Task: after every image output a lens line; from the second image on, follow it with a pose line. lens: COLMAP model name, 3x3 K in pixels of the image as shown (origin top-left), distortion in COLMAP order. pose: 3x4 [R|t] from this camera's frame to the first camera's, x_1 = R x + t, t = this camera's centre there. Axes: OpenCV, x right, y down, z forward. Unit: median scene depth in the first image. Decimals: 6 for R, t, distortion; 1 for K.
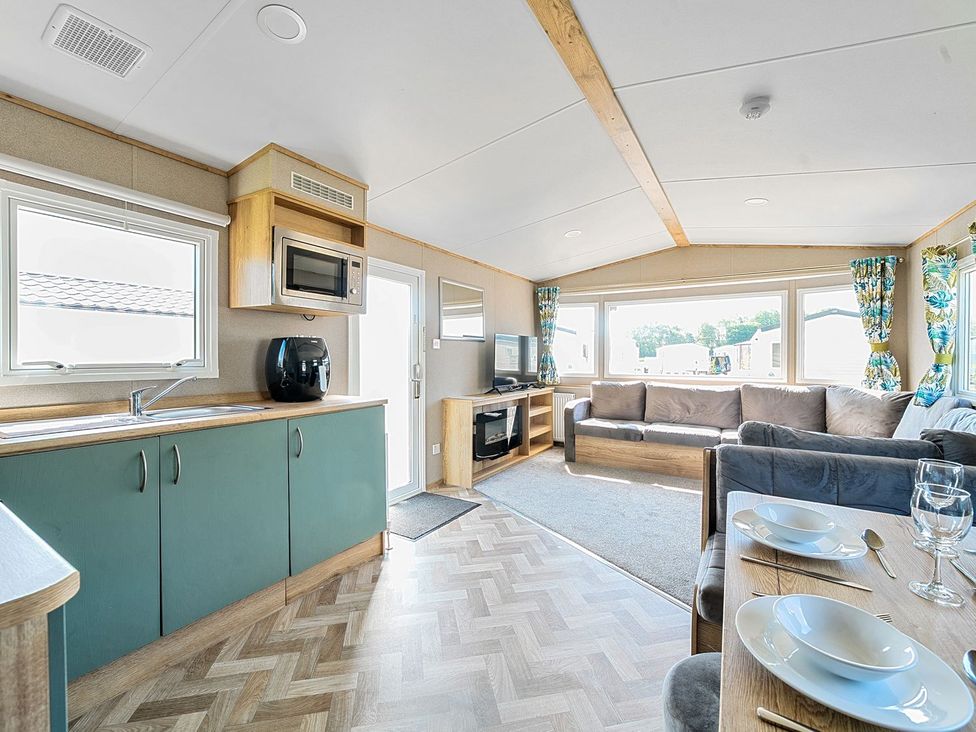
lens RADIAL K [[396.5, 0, 487.6], [0, 396.5, 360.7], [0, 0, 1]] dist [-0.001911, -0.000140]
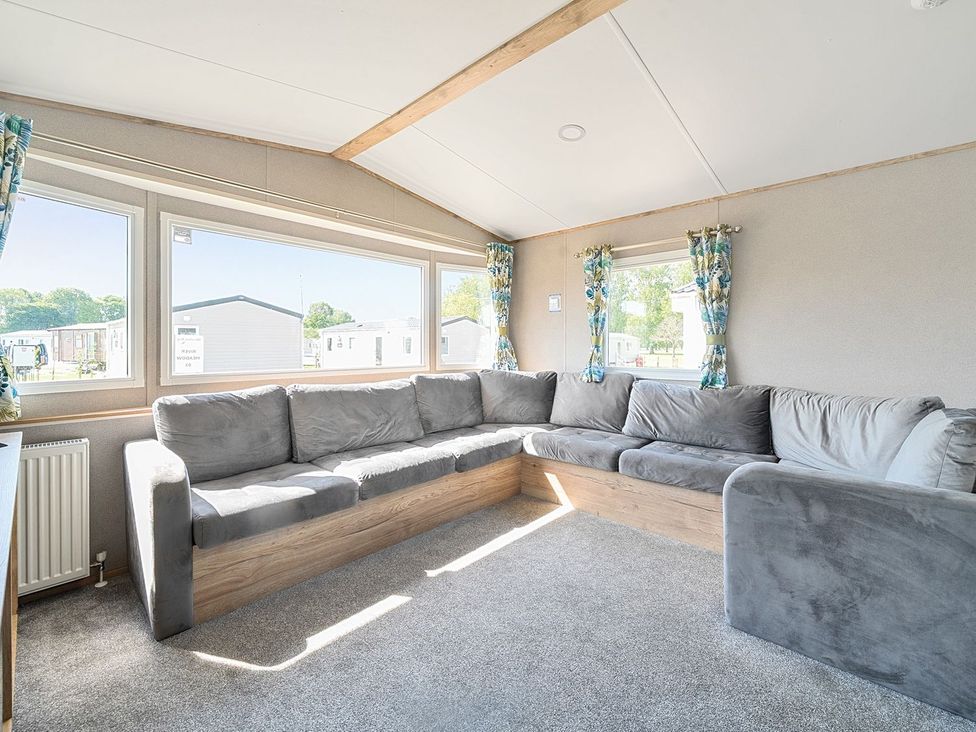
lens RADIAL K [[421.4, 0, 447.5], [0, 421.4, 343.3], [0, 0, 1]] dist [0.001581, 0.000213]
pose [[0.198743, 0.006794, 0.980028, -0.120561], [0.010636, 0.999902, -0.009089, 0.006056], [-0.979994, 0.012230, 0.198651, 0.777024]]
